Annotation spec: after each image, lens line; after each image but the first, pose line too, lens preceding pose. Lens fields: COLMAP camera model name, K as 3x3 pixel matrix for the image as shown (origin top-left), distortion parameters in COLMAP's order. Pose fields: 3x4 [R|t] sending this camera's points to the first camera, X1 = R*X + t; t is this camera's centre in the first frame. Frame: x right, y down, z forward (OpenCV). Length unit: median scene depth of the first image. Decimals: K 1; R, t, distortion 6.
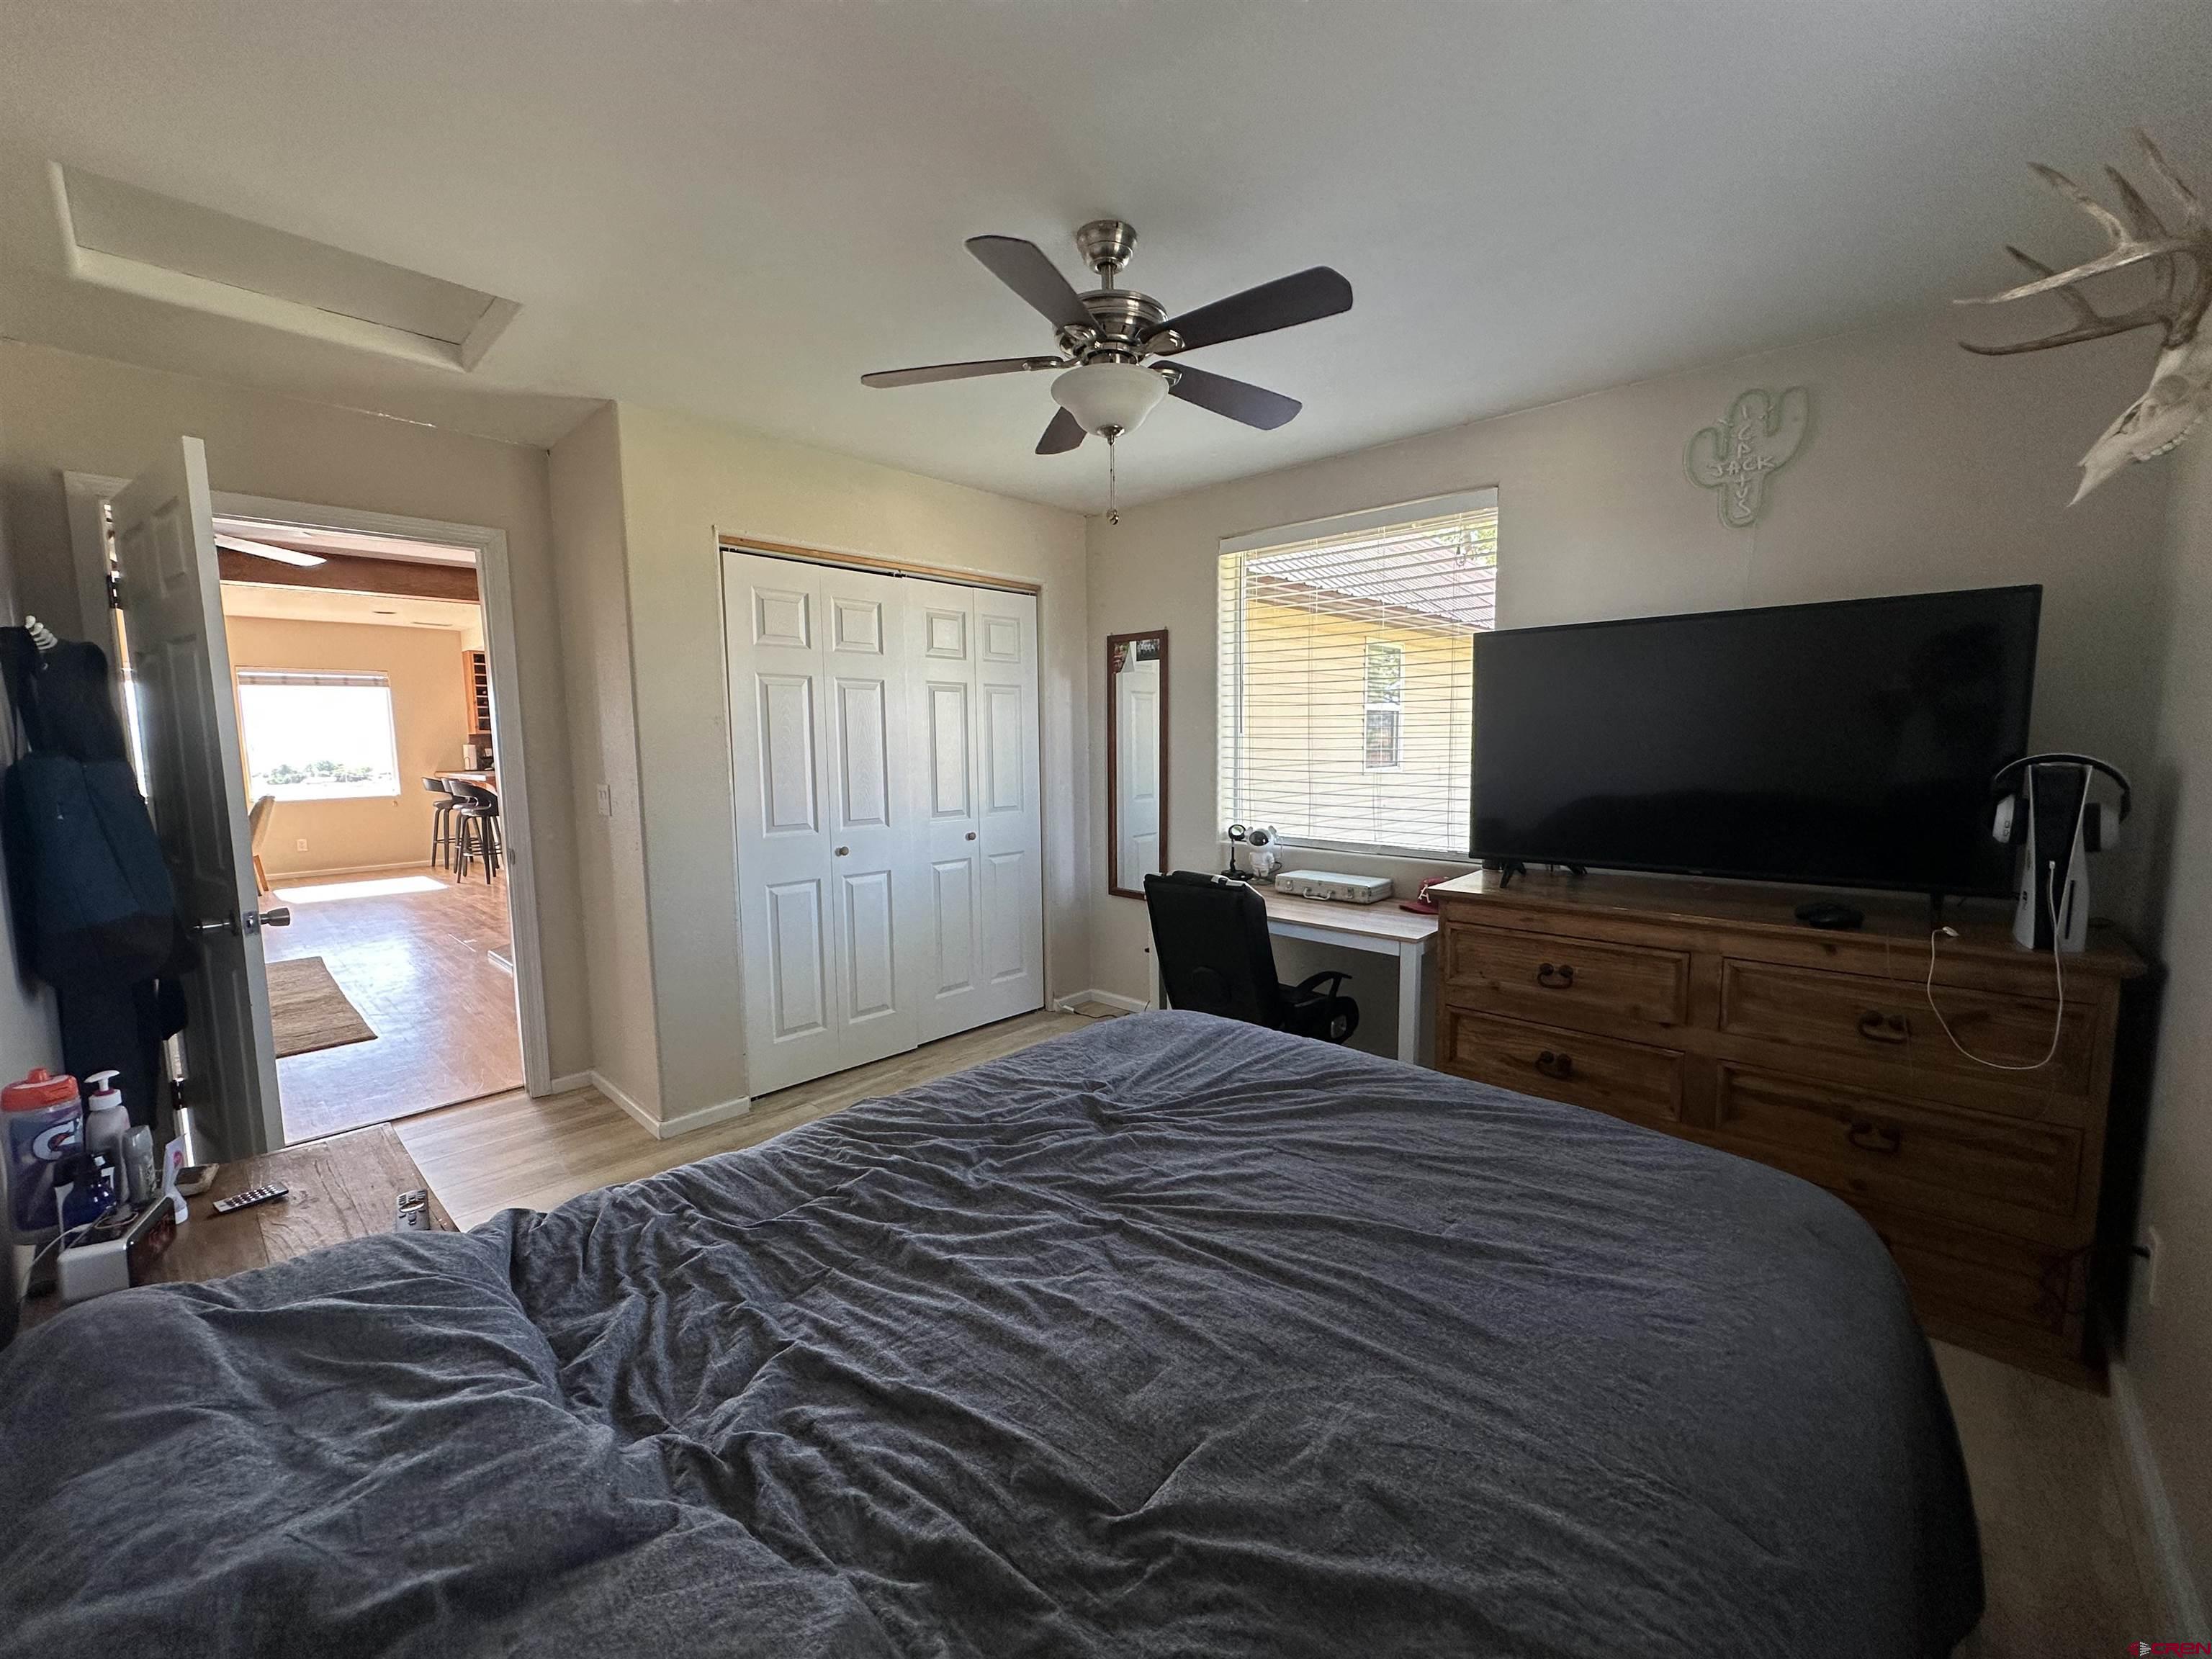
lens RADIAL K [[880.2, 0, 1104.7], [0, 880.2, 824.8], [0, 0, 1]] dist [-0.003617, 0.000662]
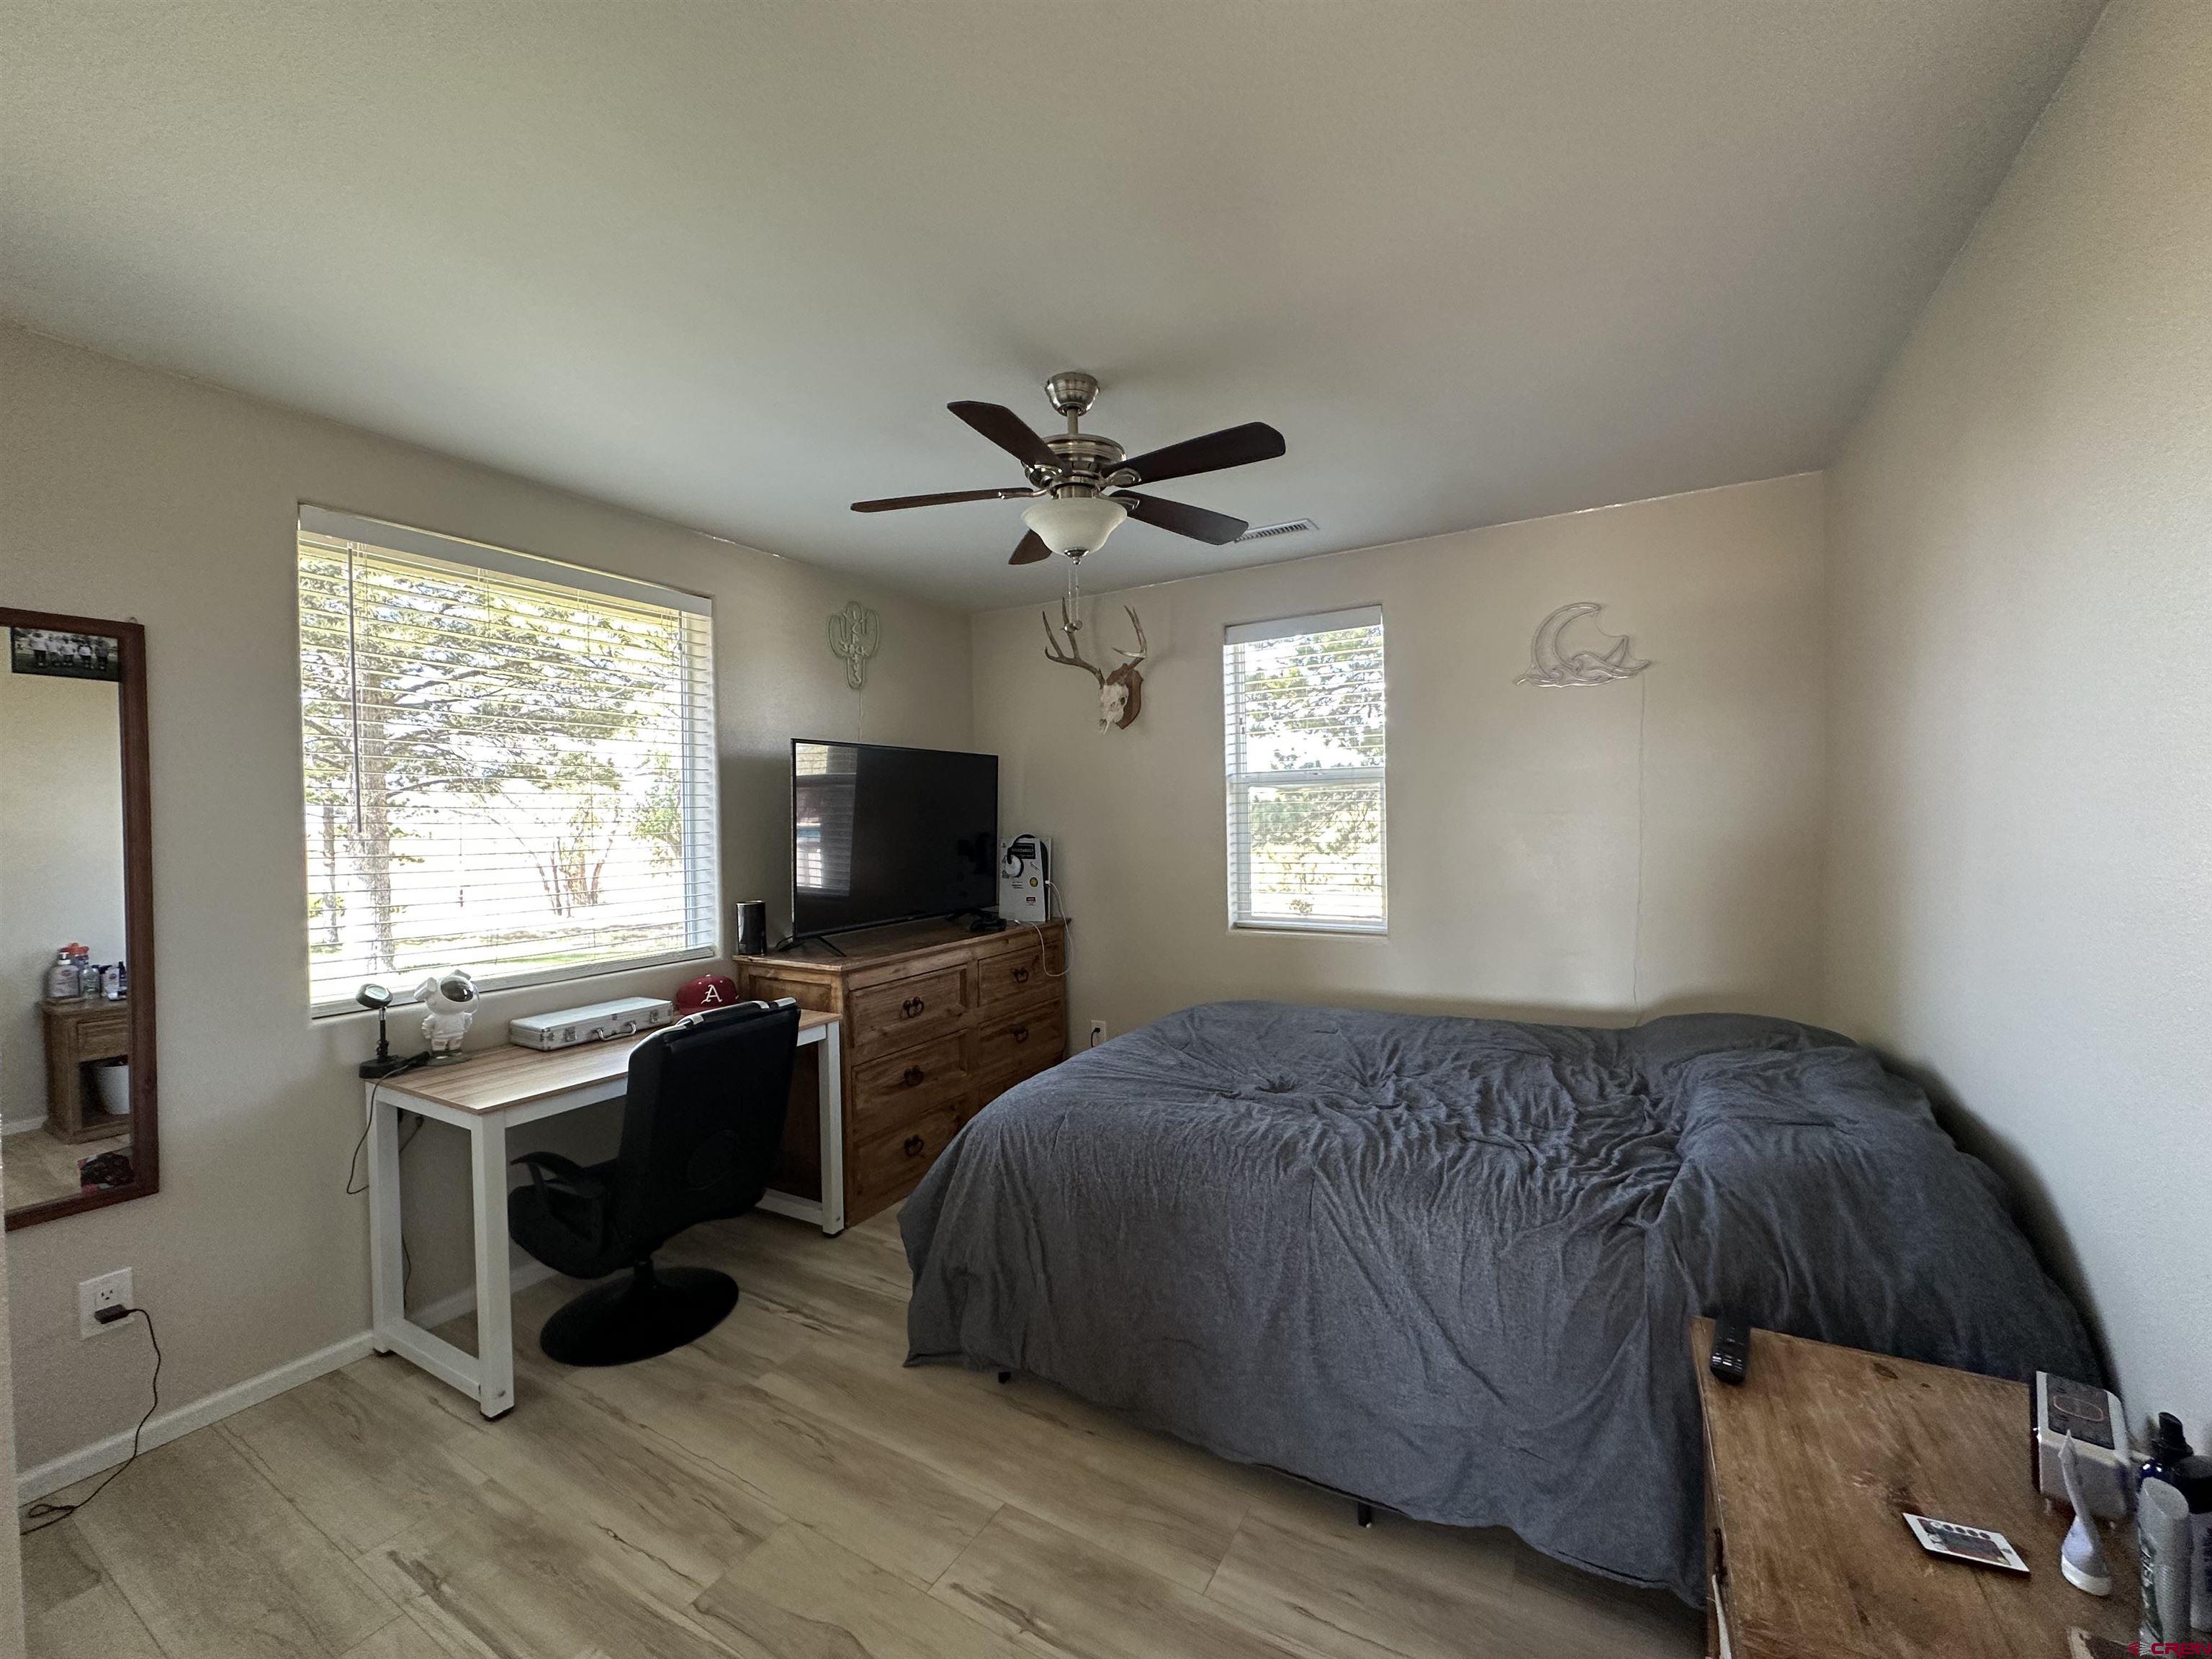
lens RADIAL K [[880.2, 0, 1105.6], [0, 880.2, 834.0], [0, 0, 1]] dist [-0.003617, 0.000662]
pose [[-0.229934, -0.007991, 0.973174, -0.846029], [0.116212, 0.992586, 0.035608, -0.101818], [-0.966243, 0.121282, -0.227300, 0.986507]]
